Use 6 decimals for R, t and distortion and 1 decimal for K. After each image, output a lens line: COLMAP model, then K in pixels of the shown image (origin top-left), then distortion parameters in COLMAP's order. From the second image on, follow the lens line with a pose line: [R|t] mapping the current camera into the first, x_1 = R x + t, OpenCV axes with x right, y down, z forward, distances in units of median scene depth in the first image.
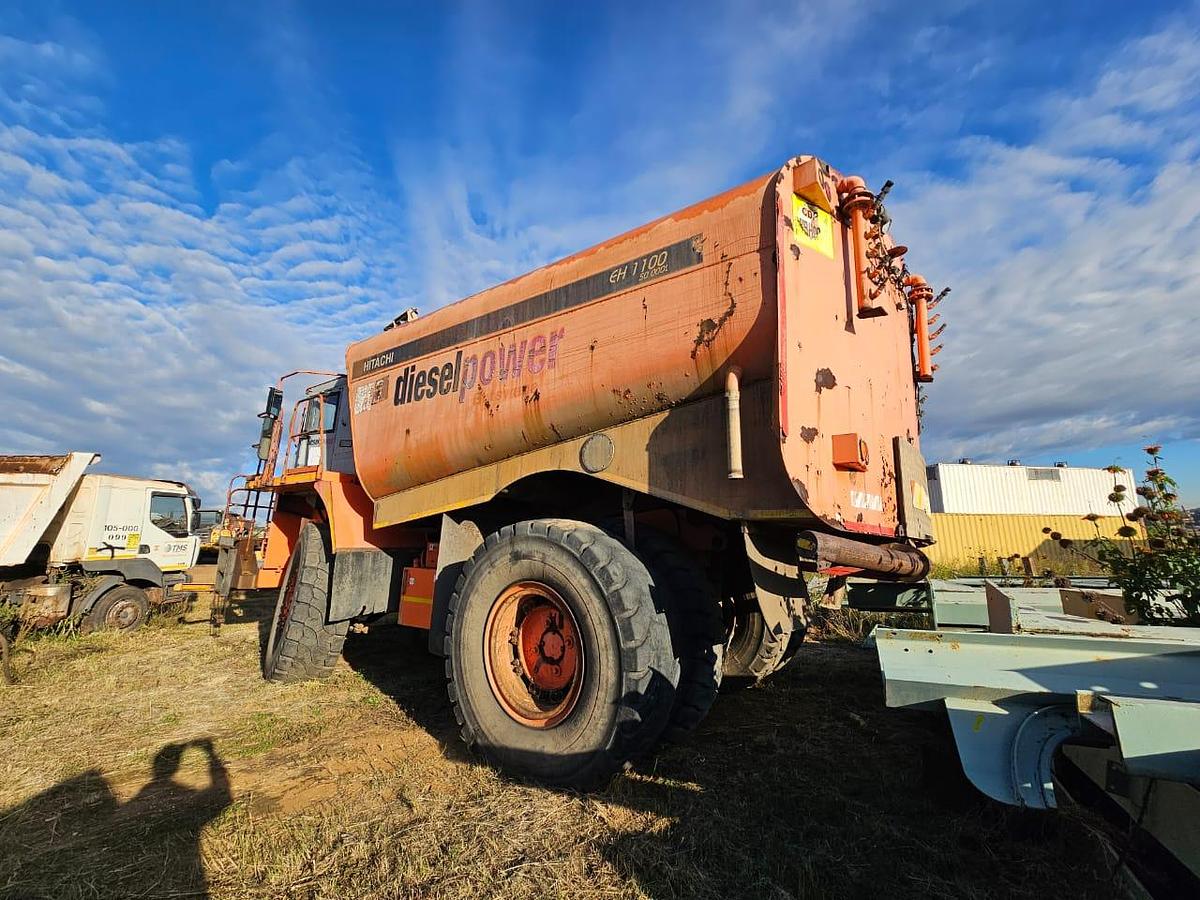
lens RADIAL K [[488.8, 0, 601.0], [0, 488.8, 451.1], [0, 0, 1]] dist [-0.000224, 0.000374]
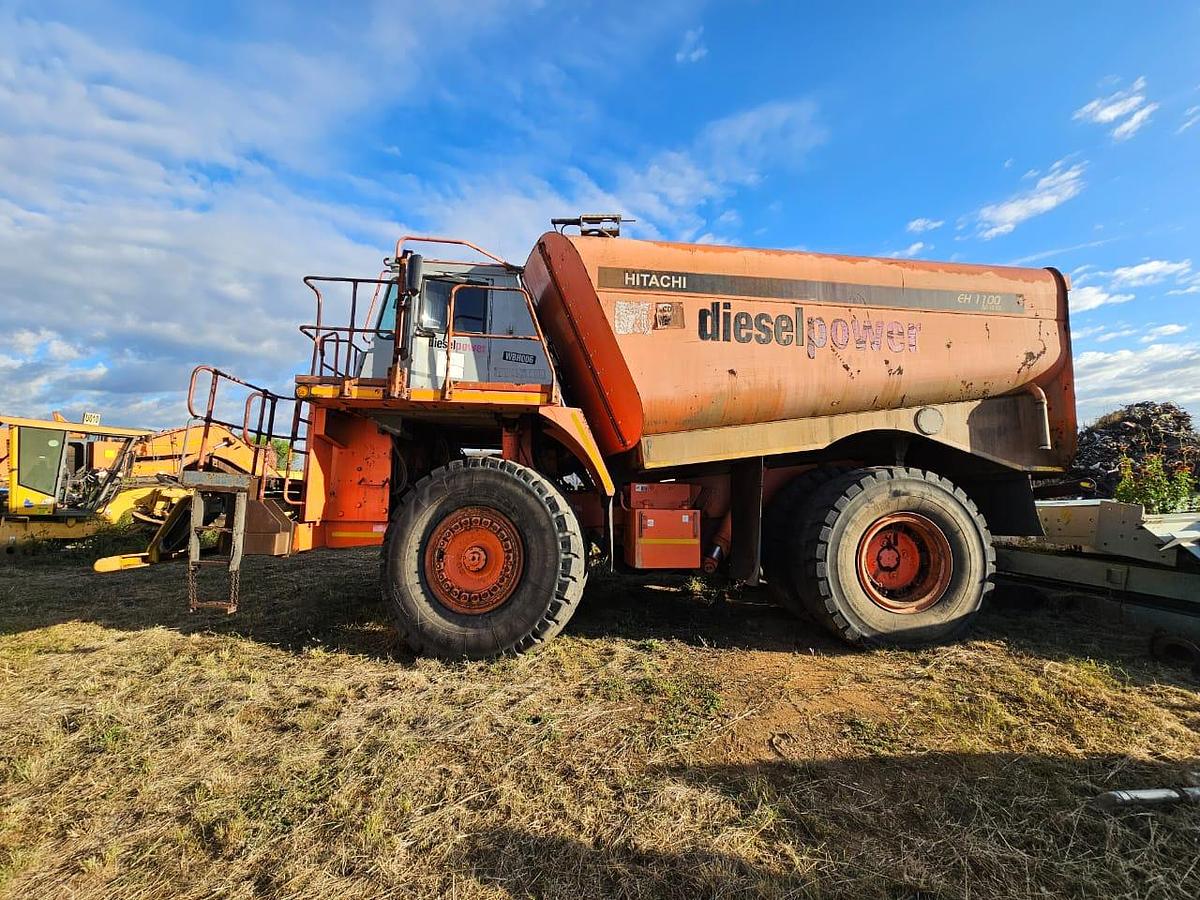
lens RADIAL K [[488.8, 0, 601.0], [0, 488.8, 451.1], [0, 0, 1]] dist [-0.000224, 0.000374]
pose [[0.752363, 0.046866, 0.657080, -1.484431], [-0.123497, 0.989816, 0.070807, 0.096880], [-0.647069, -0.134420, 0.750488, 0.494282]]
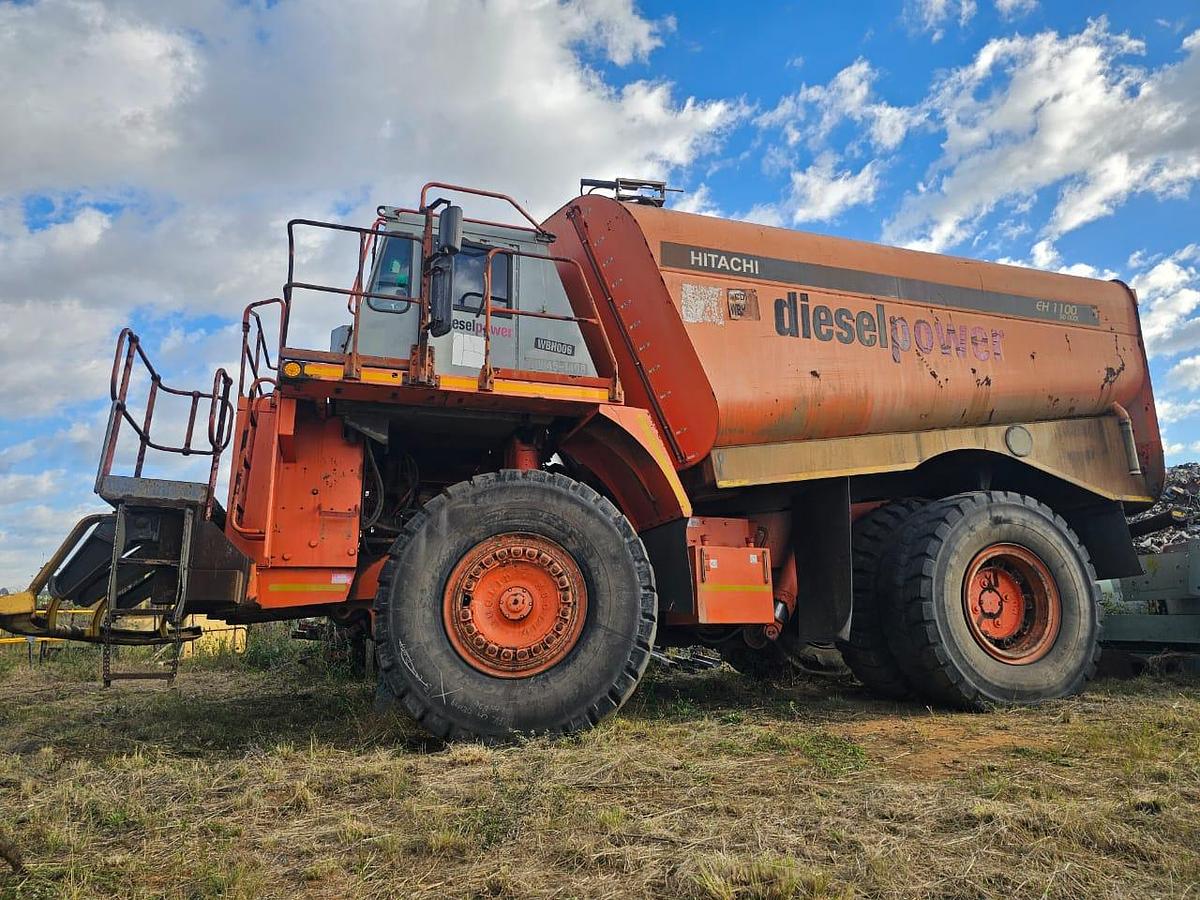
lens RADIAL K [[802.1, 0, 613.9], [0, 802.1, 438.8], [0, 0, 1]] dist [0.093547, -0.092710]
pose [[0.576036, 0.154432, 0.802704, -2.009907], [-0.128249, 0.986904, -0.097836, 0.295374], [-0.807301, -0.046589, 0.588298, 0.560993]]
